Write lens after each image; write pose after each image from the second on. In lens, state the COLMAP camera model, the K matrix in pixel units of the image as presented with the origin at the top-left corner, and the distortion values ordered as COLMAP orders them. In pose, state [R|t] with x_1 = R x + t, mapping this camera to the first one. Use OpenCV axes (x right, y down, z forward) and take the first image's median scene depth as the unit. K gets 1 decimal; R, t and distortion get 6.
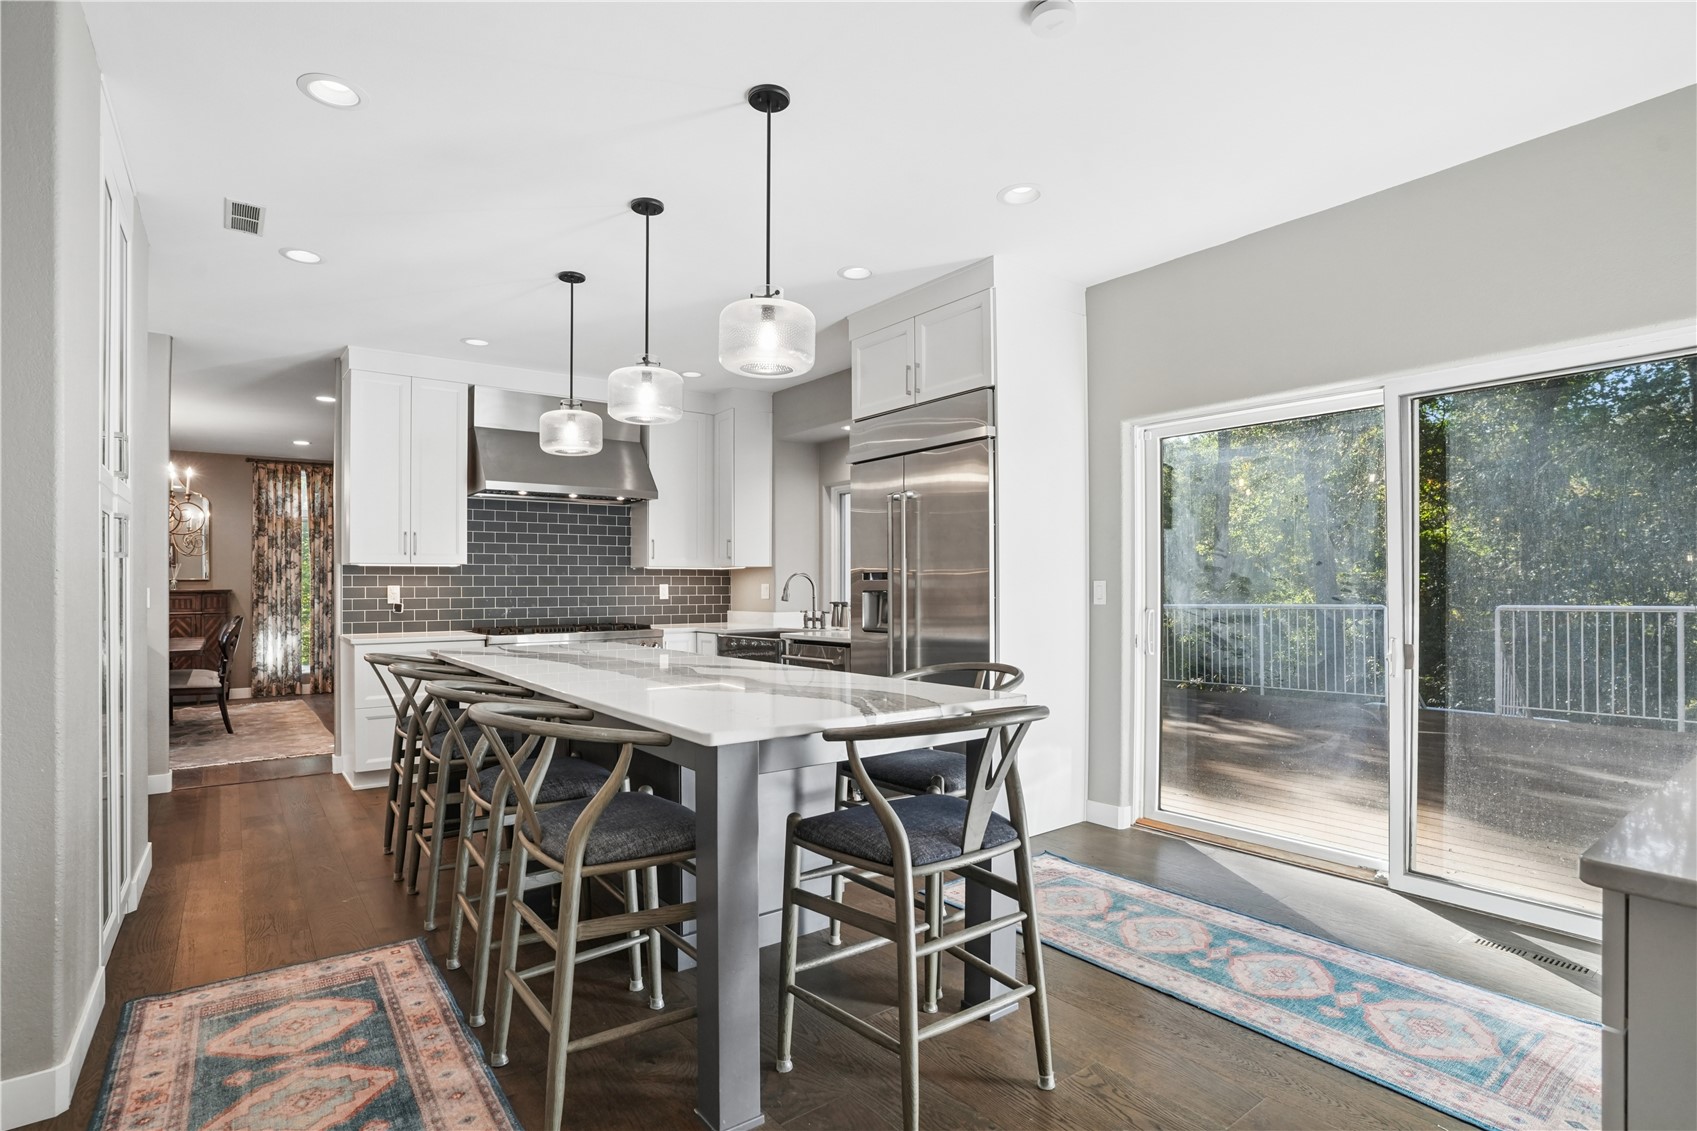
lens RADIAL K [[833.7, 0, 834.4], [0, 833.7, 590.2], [0, 0, 1]] dist [-0.062413, 0.014235]
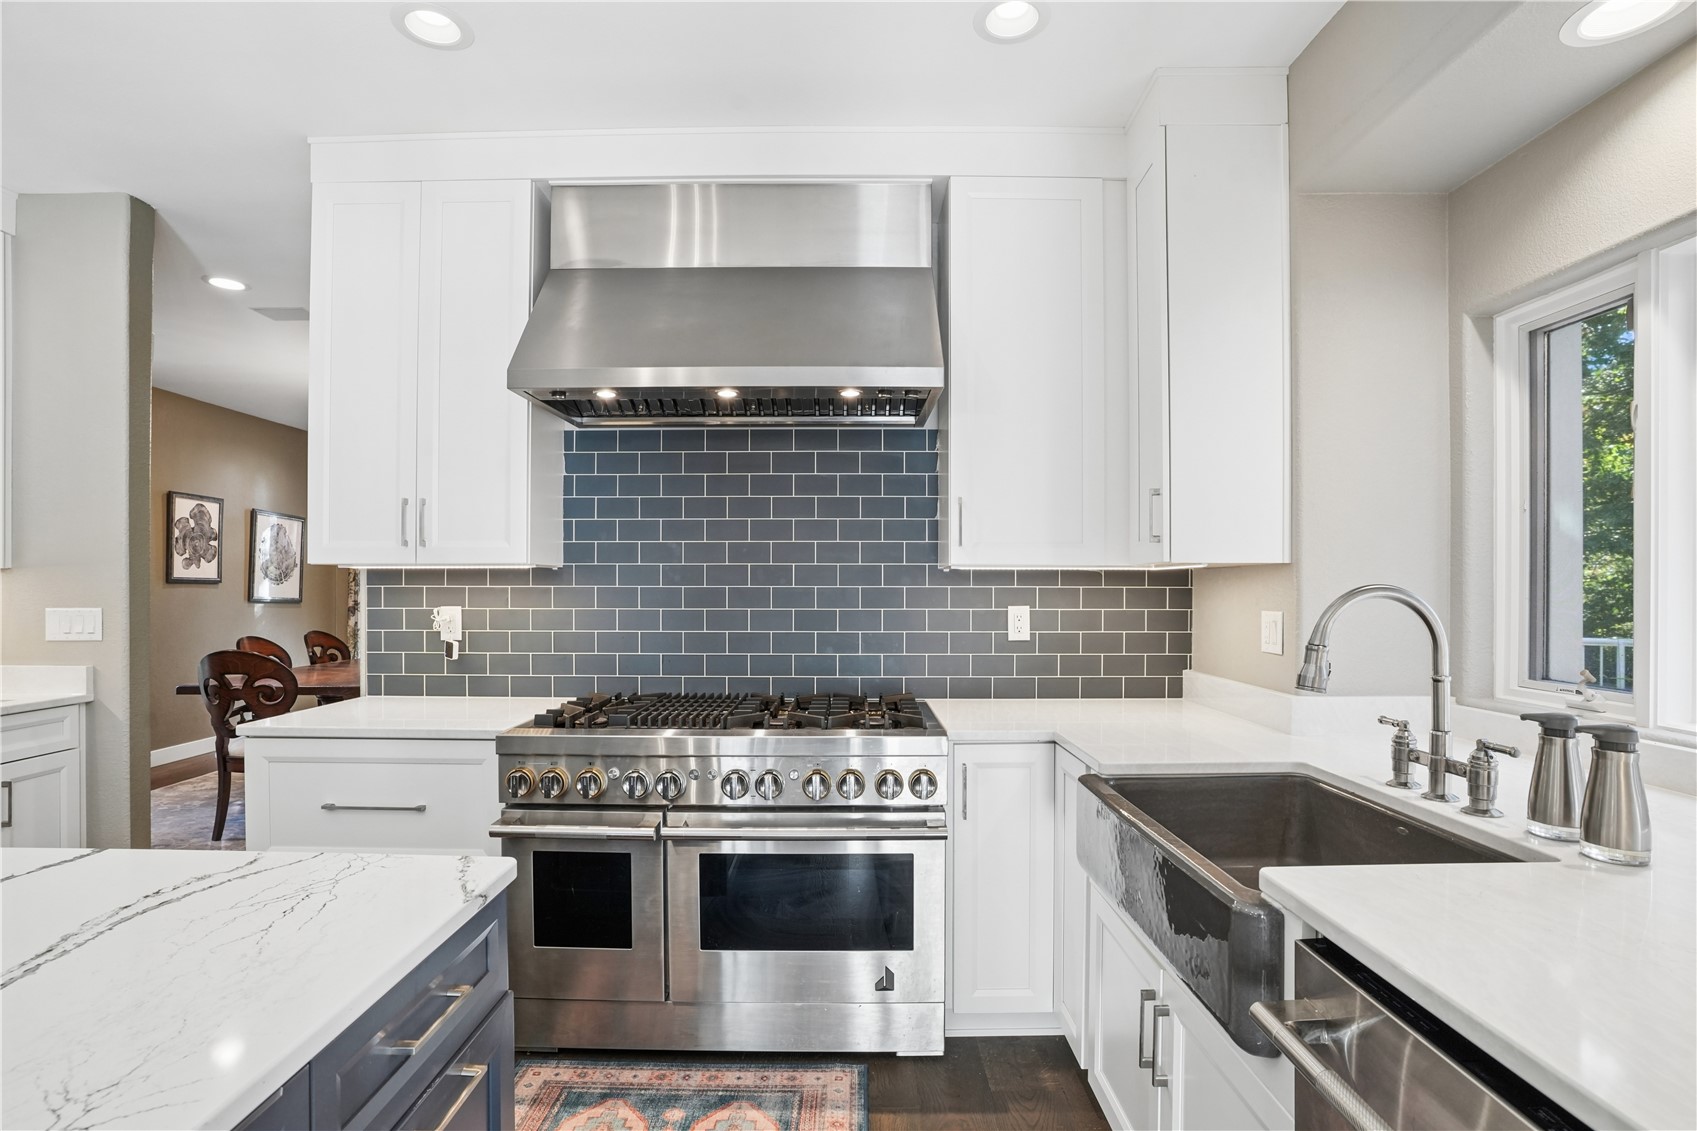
lens RADIAL K [[833.7, 0, 848.2], [0, 833.7, 580.9], [0, 0, 1]] dist [-0.062413, 0.014235]
pose [[0.804661, 0.003996, -0.593721, -0.020926], [-0.007333, 0.999968, -0.003208, -0.018080], [0.593689, 0.006936, 0.804664, 0.610039]]
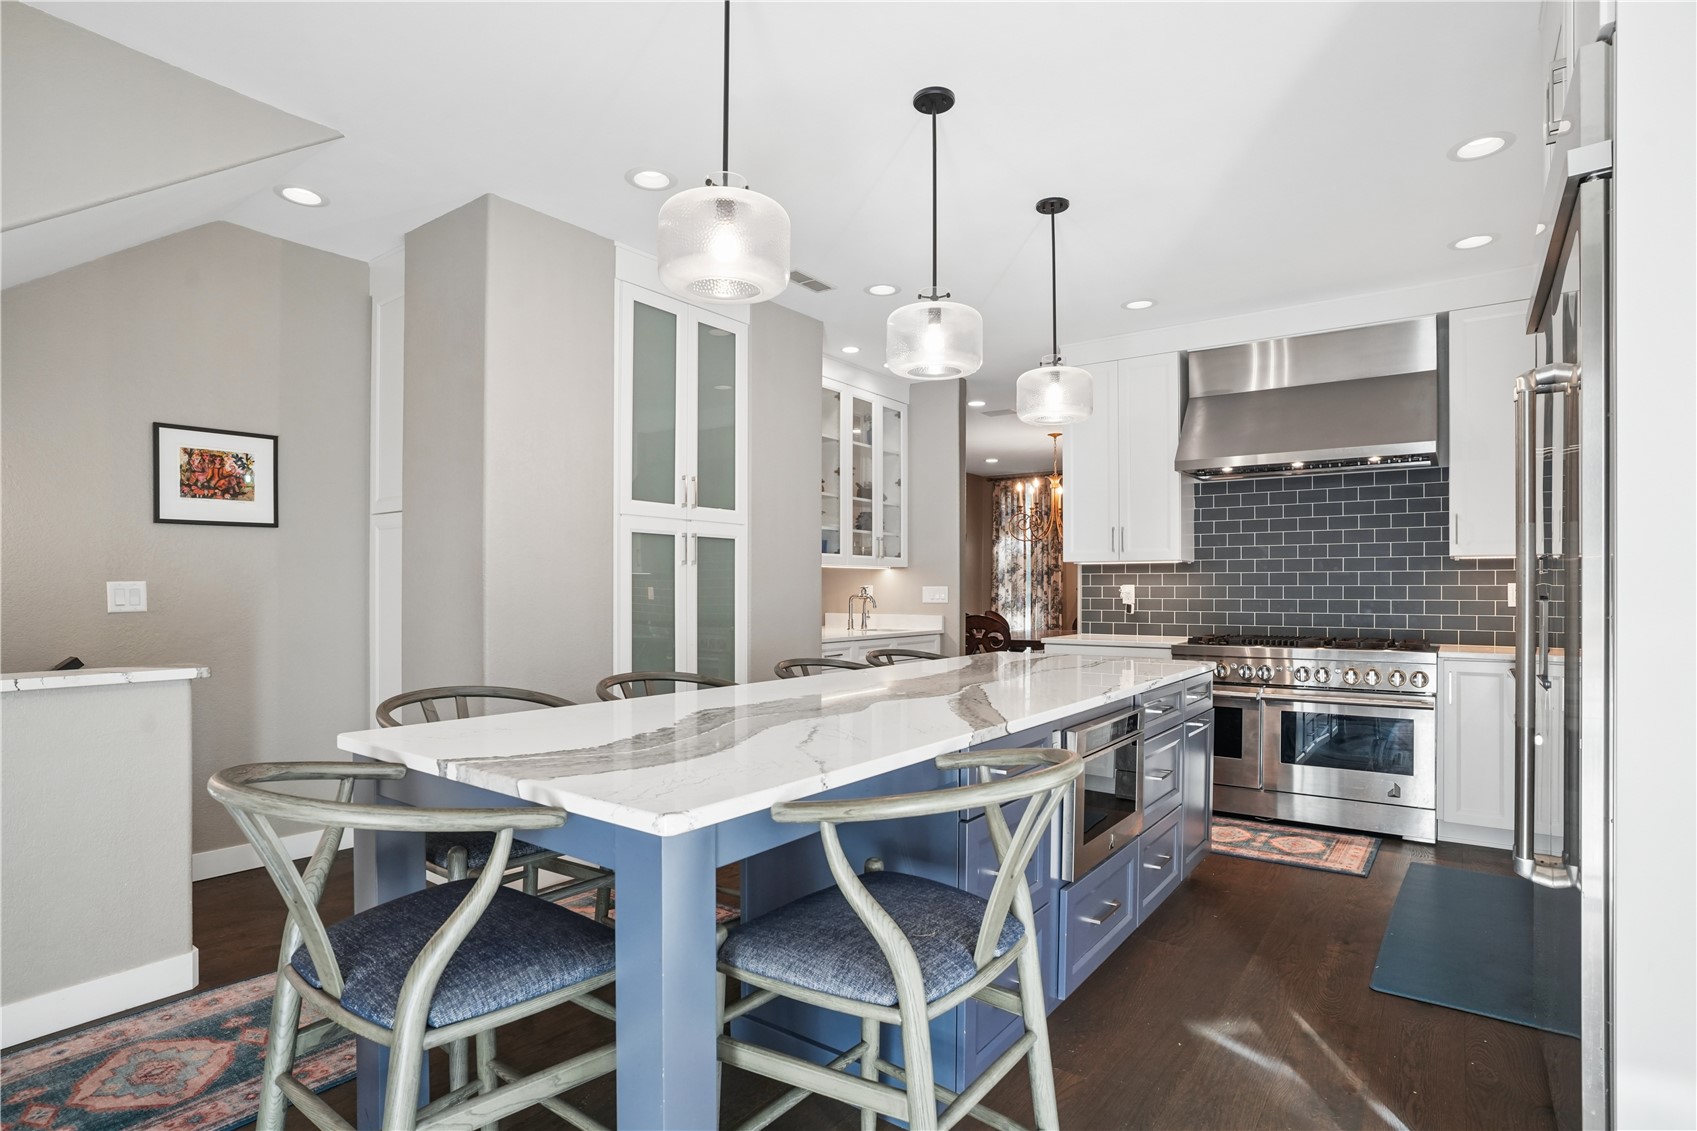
lens RADIAL K [[852.0, 0, 829.7], [0, 852.0, 590.1], [0, 0, 1]] dist [-0.054409, 0.002578]
pose [[0.281344, 0.006681, -0.959584, 0.248285], [-0.005176, 0.999972, 0.005444, -0.002418], [0.959593, 0.003435, 0.281371, 0.333362]]
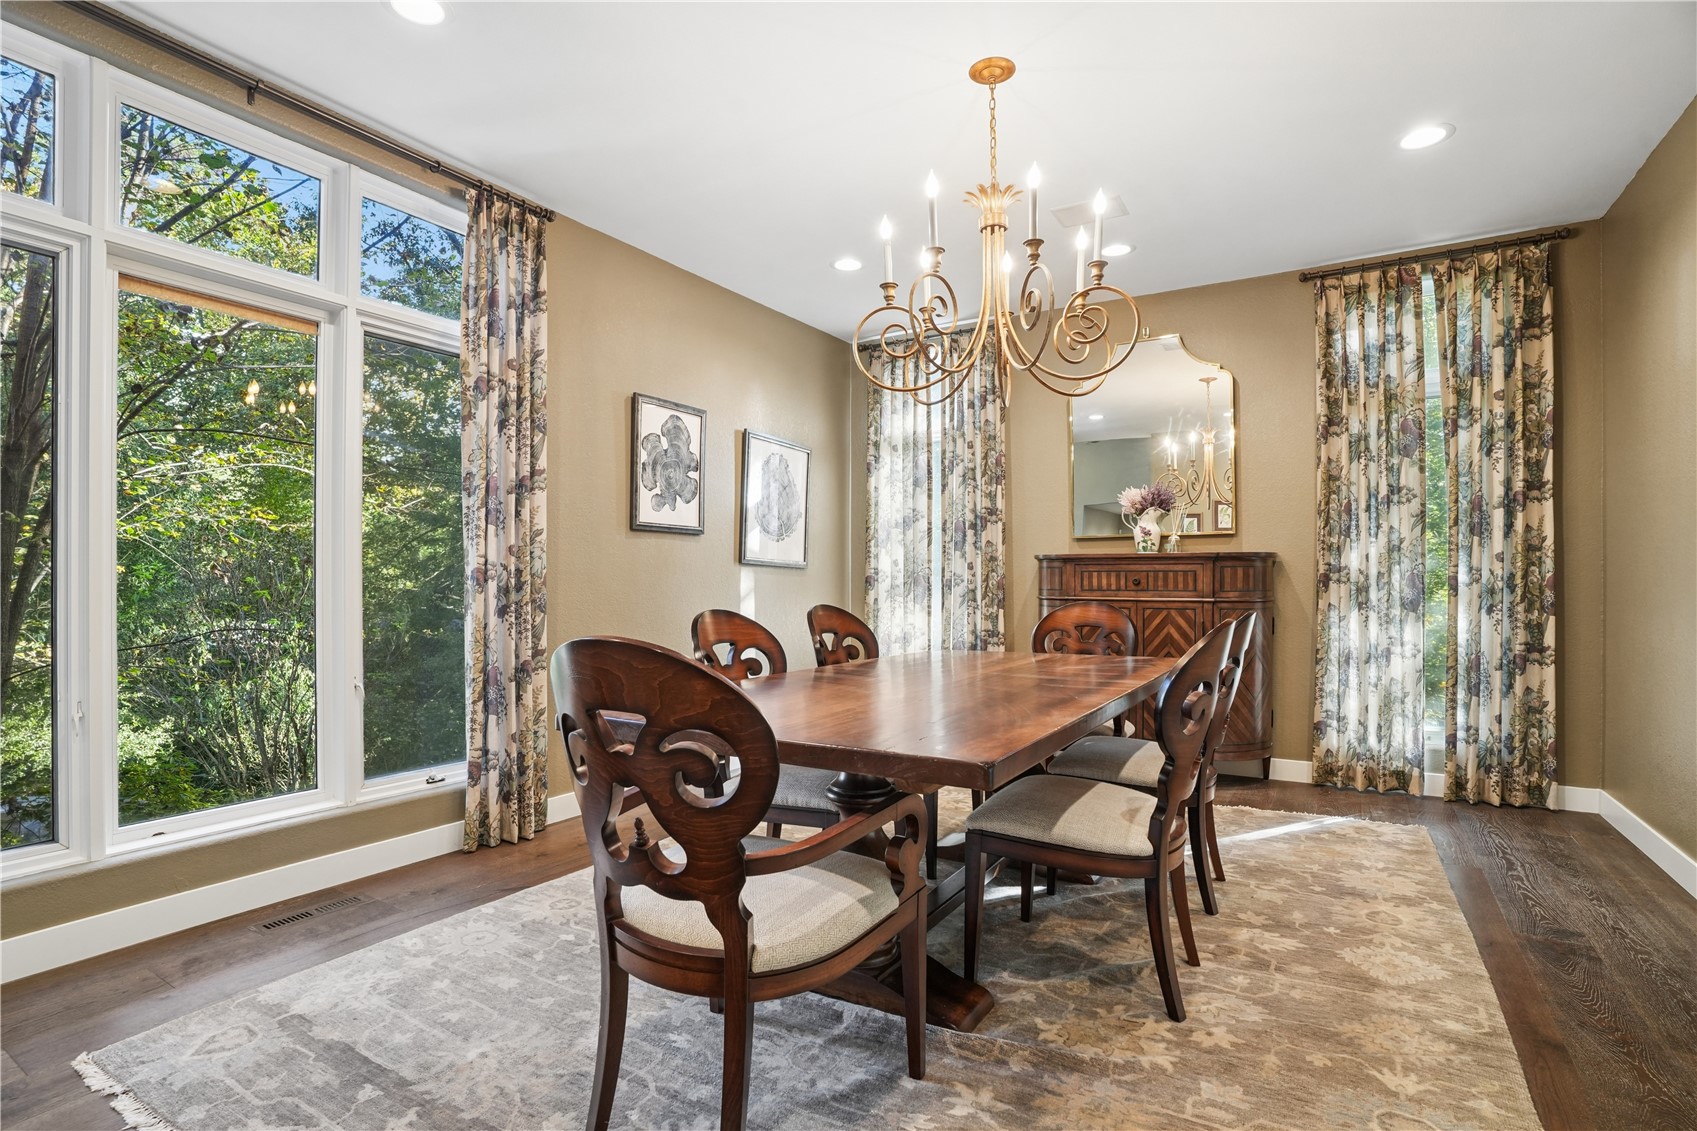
lens RADIAL K [[833.7, 0, 839.7], [0, 833.7, 564.5], [0, 0, 1]] dist [-0.062413, 0.014235]
pose [[0.367695, -0.007317, -0.929918, -0.534333], [-0.008777, 0.999897, -0.011338, 0.018756], [0.929905, 0.012330, 0.367593, 0.798688]]
